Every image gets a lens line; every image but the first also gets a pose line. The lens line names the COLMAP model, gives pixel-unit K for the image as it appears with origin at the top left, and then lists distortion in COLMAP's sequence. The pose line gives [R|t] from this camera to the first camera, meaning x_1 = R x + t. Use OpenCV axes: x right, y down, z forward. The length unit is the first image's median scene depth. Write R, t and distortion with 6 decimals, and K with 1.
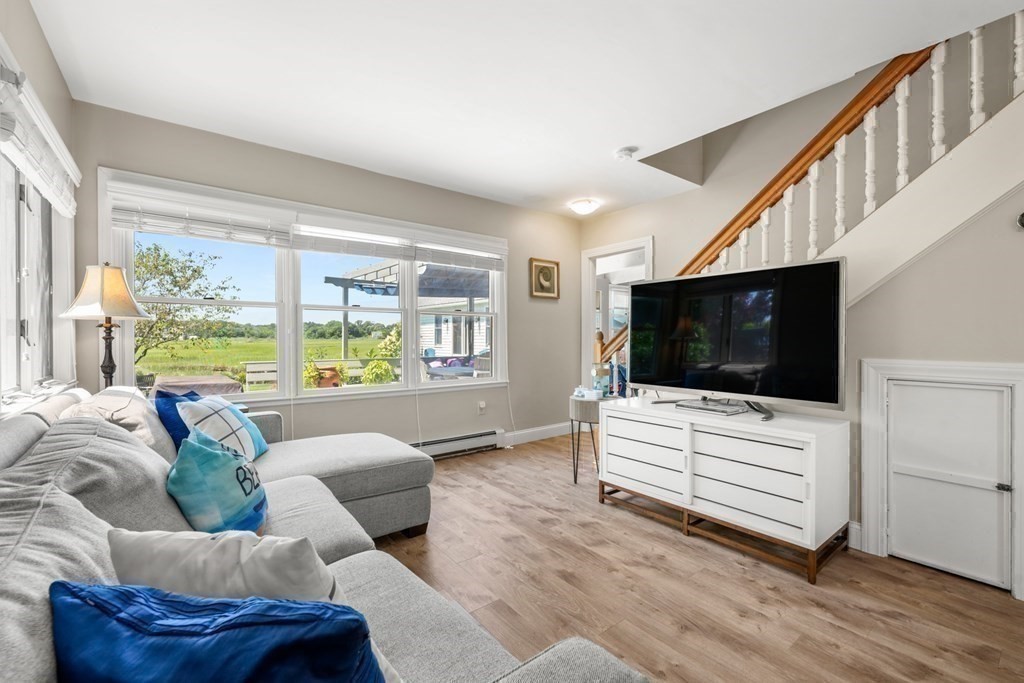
lens RADIAL K [[435.2, 0, 511.9], [0, 435.2, 344.7], [0, 0, 1]] dist [-0.000346, 0.000337]
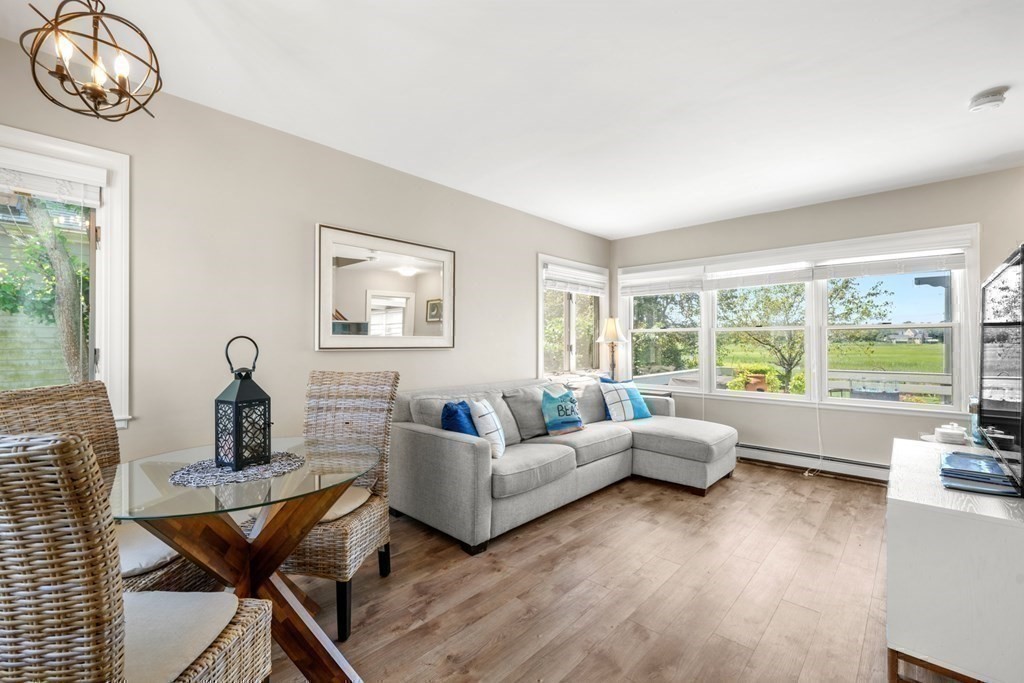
lens RADIAL K [[435.2, 0, 513.1], [0, 435.2, 340.2], [0, 0, 1]] dist [-0.000346, 0.000337]
pose [[0.166753, -0.004855, -0.985987, 0.764726], [-0.013402, 0.999884, -0.007190, -0.033905], [0.985908, 0.014413, 0.166669, 0.117307]]
